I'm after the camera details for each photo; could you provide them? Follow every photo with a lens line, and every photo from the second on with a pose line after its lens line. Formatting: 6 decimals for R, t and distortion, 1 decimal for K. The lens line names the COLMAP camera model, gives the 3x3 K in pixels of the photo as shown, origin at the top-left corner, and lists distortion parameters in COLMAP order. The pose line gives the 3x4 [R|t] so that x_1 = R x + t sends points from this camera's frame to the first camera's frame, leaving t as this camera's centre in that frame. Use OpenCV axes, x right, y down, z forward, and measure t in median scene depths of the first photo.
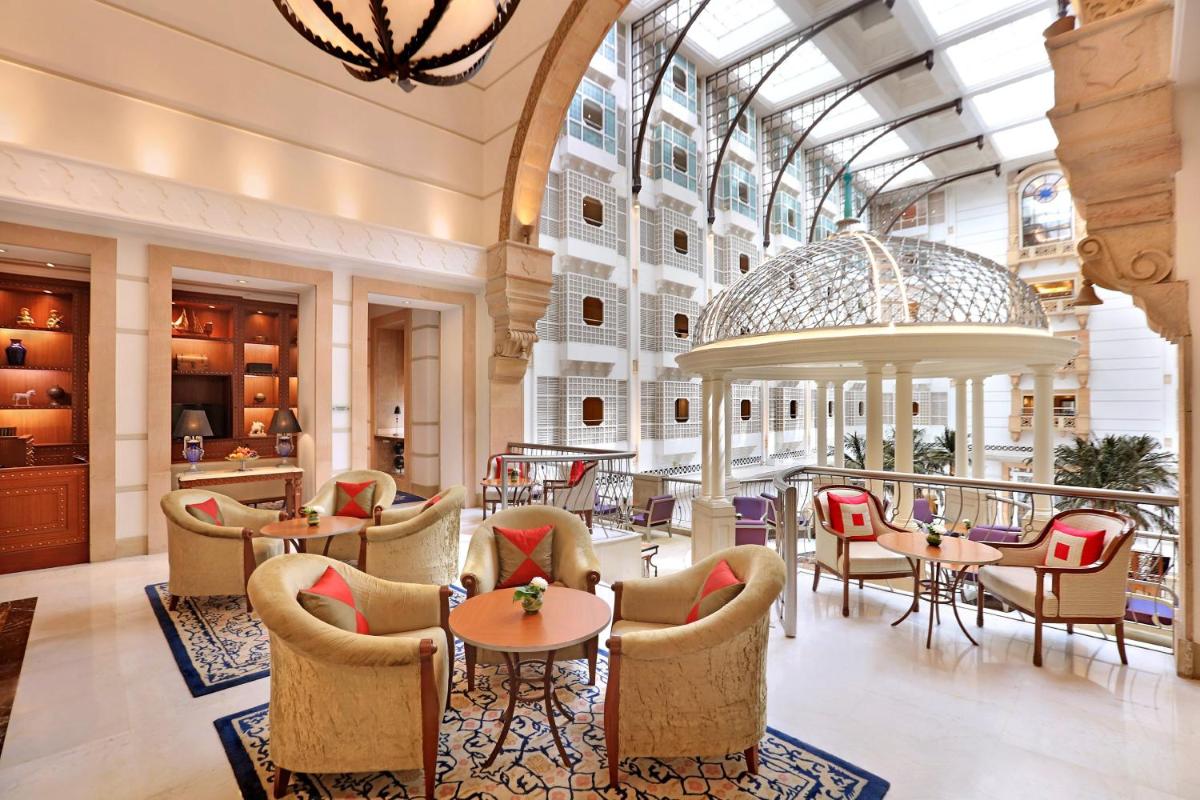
lens RADIAL K [[540.7, 0, 600.8], [0, 540.7, 404.5], [0, 0, 1]] dist [-0.040311, 0.001546]
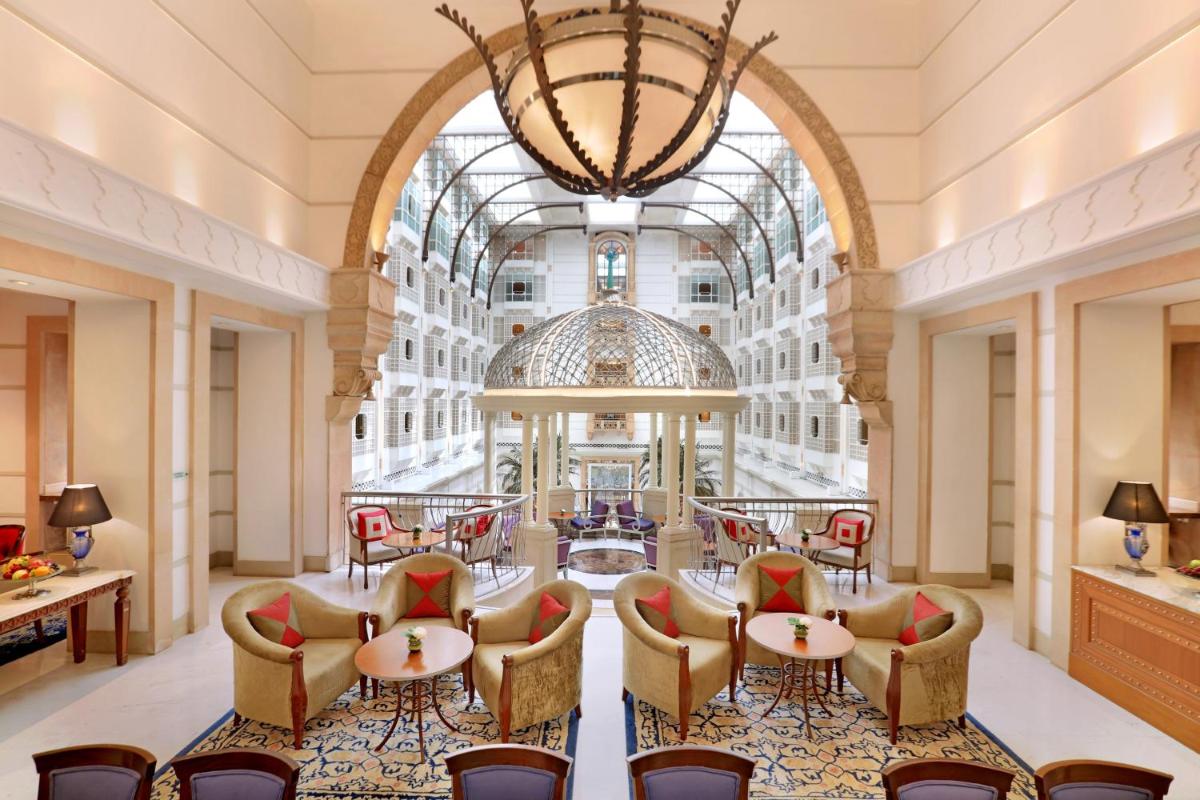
lens RADIAL K [[540.7, 0, 602.3], [0, 540.7, 402.6], [0, 0, 1]] dist [-0.040311, 0.001546]
pose [[0.714053, 0.007985, 0.700046, -0.484082], [-0.010229, 0.999947, -0.000971, -0.079886], [-0.700016, -0.006467, 0.714097, 0.088445]]
